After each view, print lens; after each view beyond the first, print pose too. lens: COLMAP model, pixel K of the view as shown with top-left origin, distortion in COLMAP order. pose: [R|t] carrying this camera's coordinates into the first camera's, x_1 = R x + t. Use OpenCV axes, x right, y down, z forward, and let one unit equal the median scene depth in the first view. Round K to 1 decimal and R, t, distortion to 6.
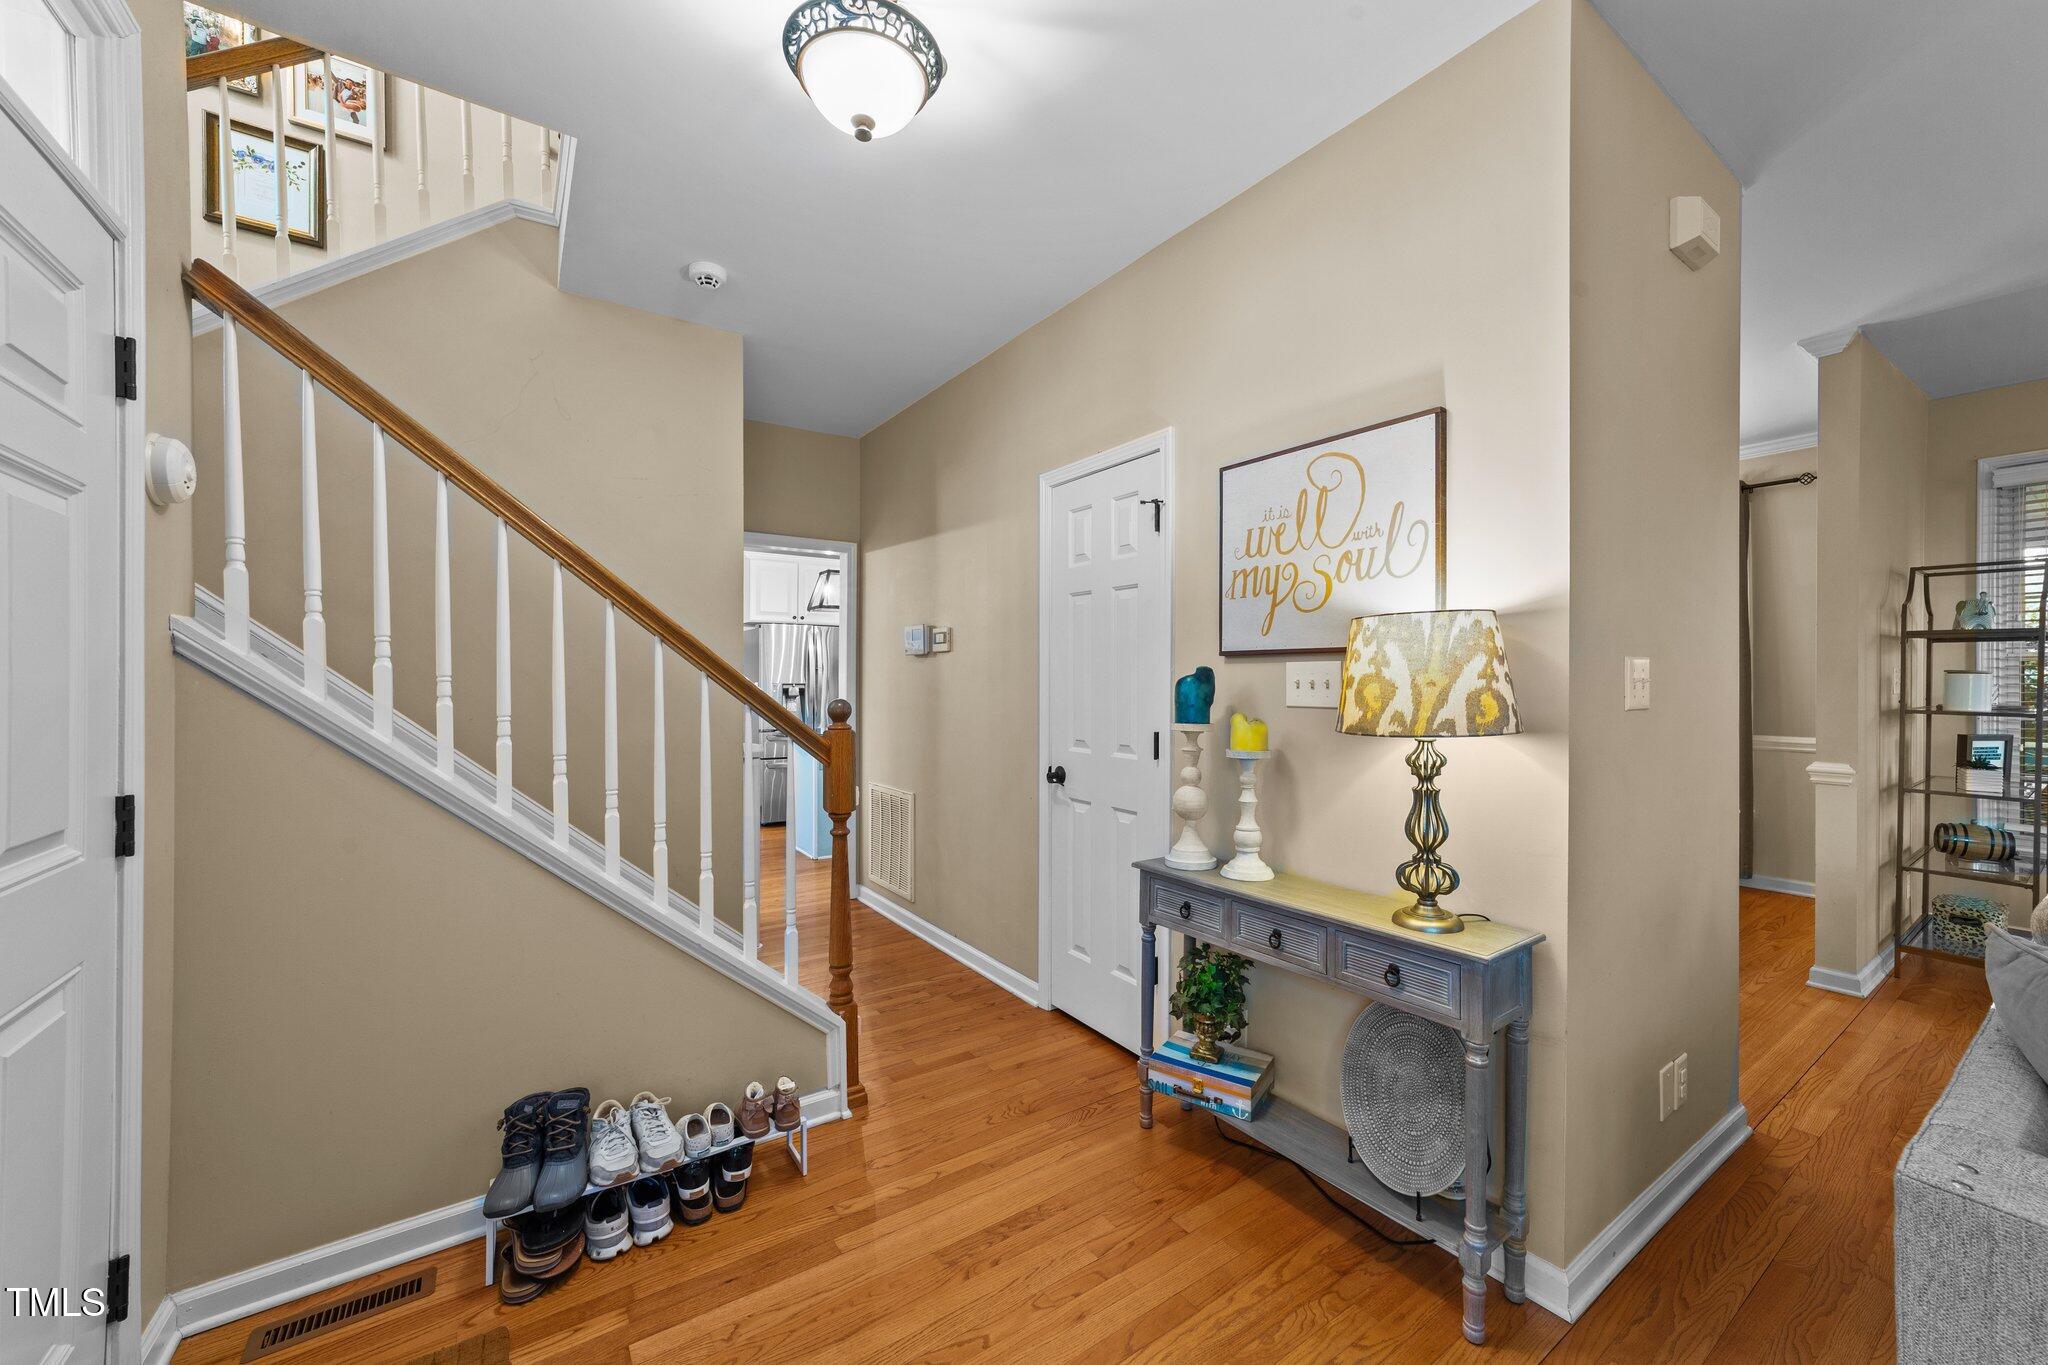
lens RADIAL K [[785.9, 0, 1032.9], [0, 785.9, 673.7], [0, 0, 1]] dist [-0.018639, 0.008660]
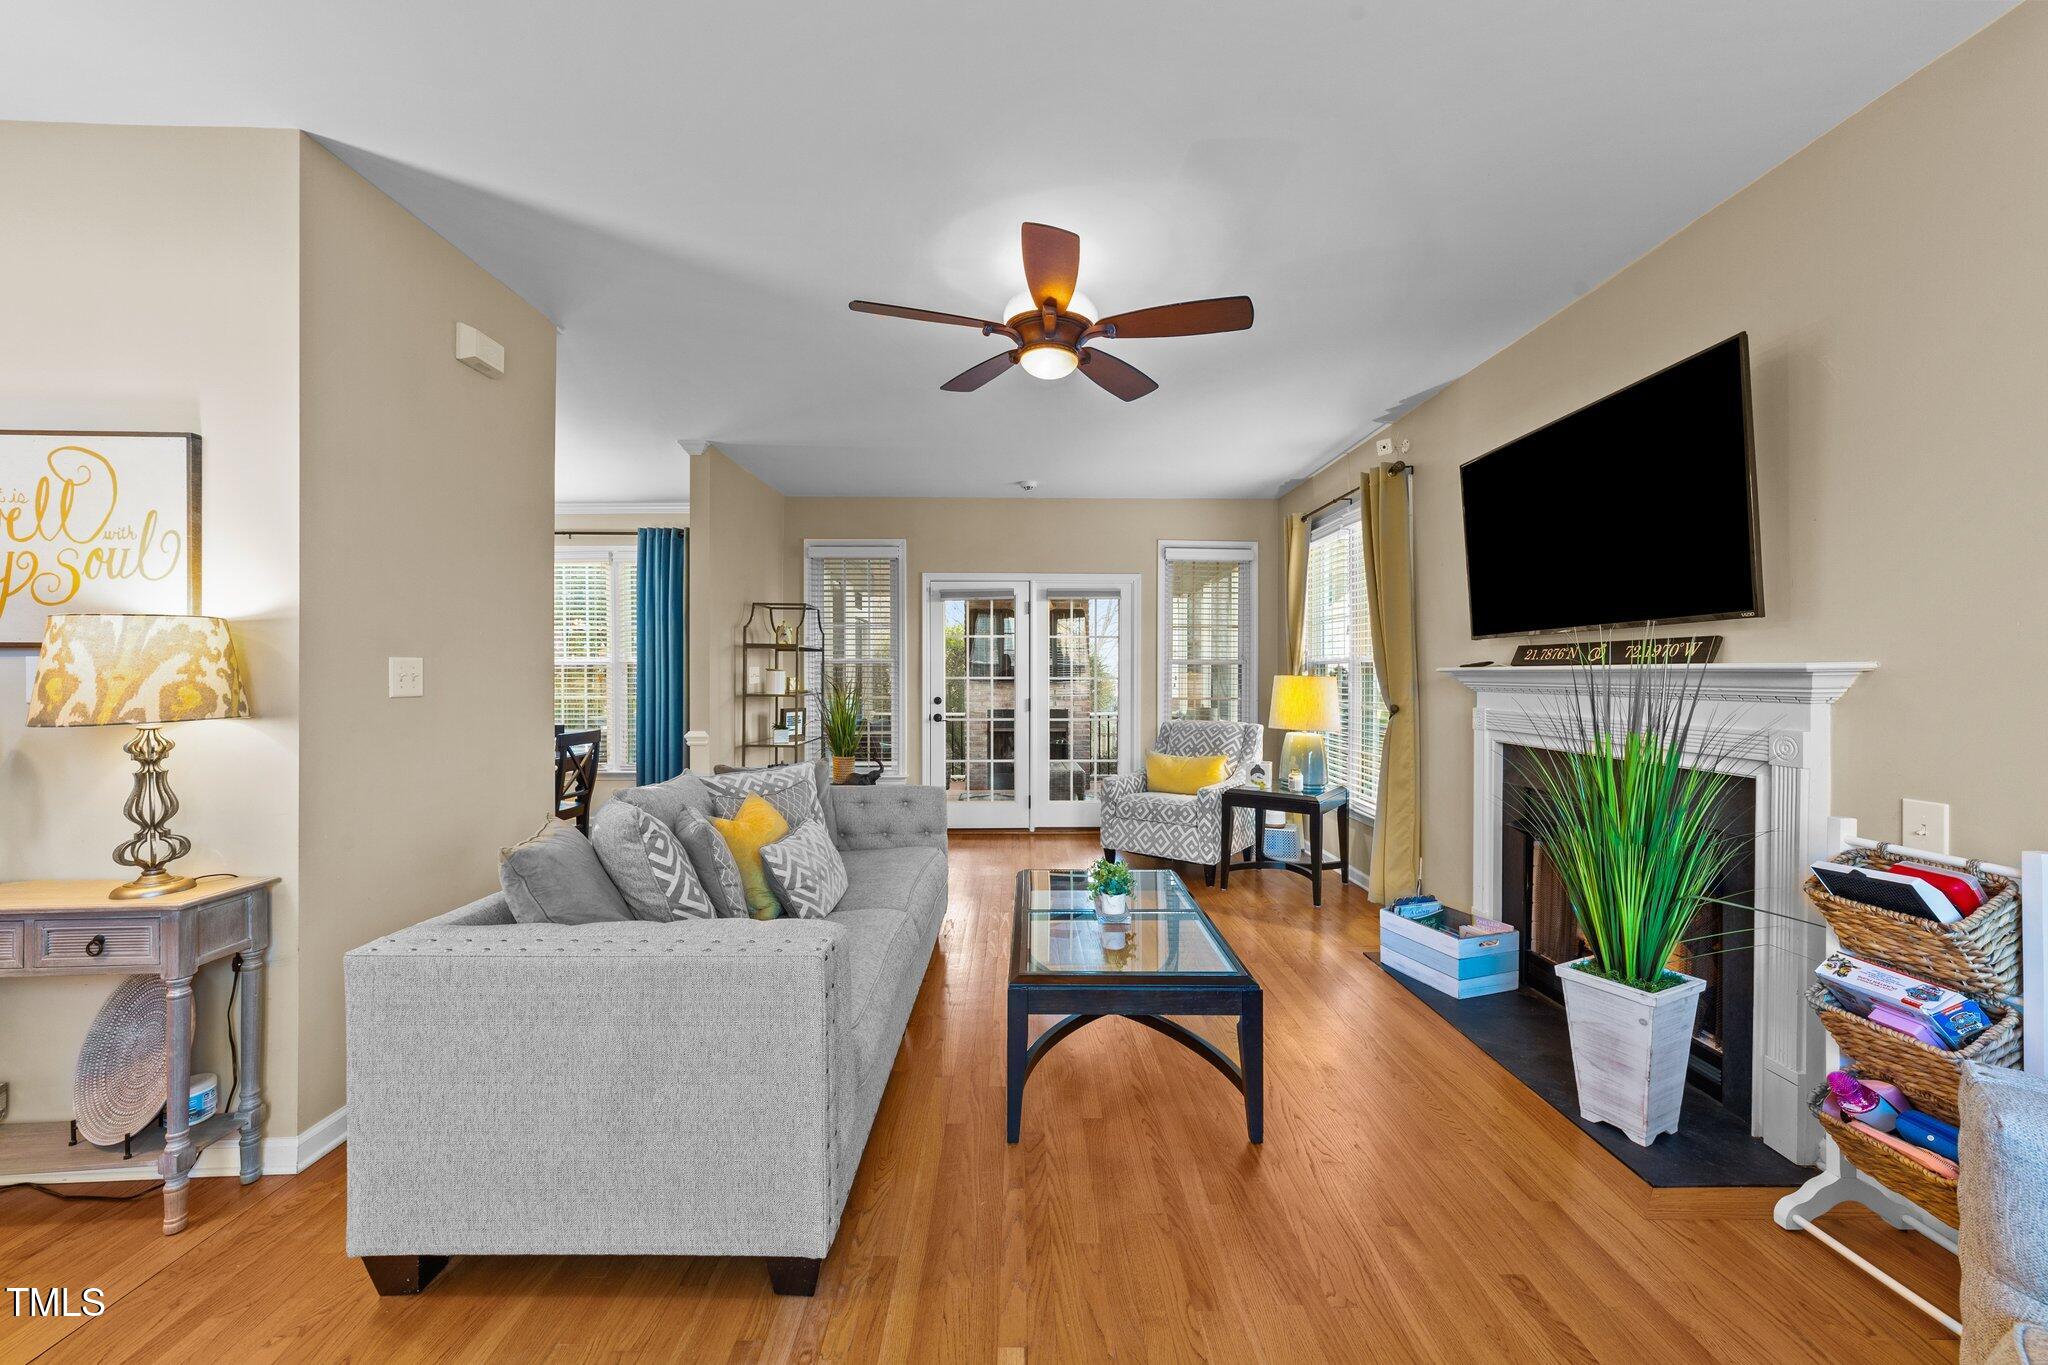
lens RADIAL K [[785.9, 0, 1032.9], [0, 785.9, 673.7], [0, 0, 1]] dist [-0.018639, 0.008660]
pose [[0.555125, 0.001041, 0.831767, 0.275236], [-0.005285, 0.999983, 0.002275, -0.002764], [-0.831750, -0.005658, 0.555121, -0.674695]]
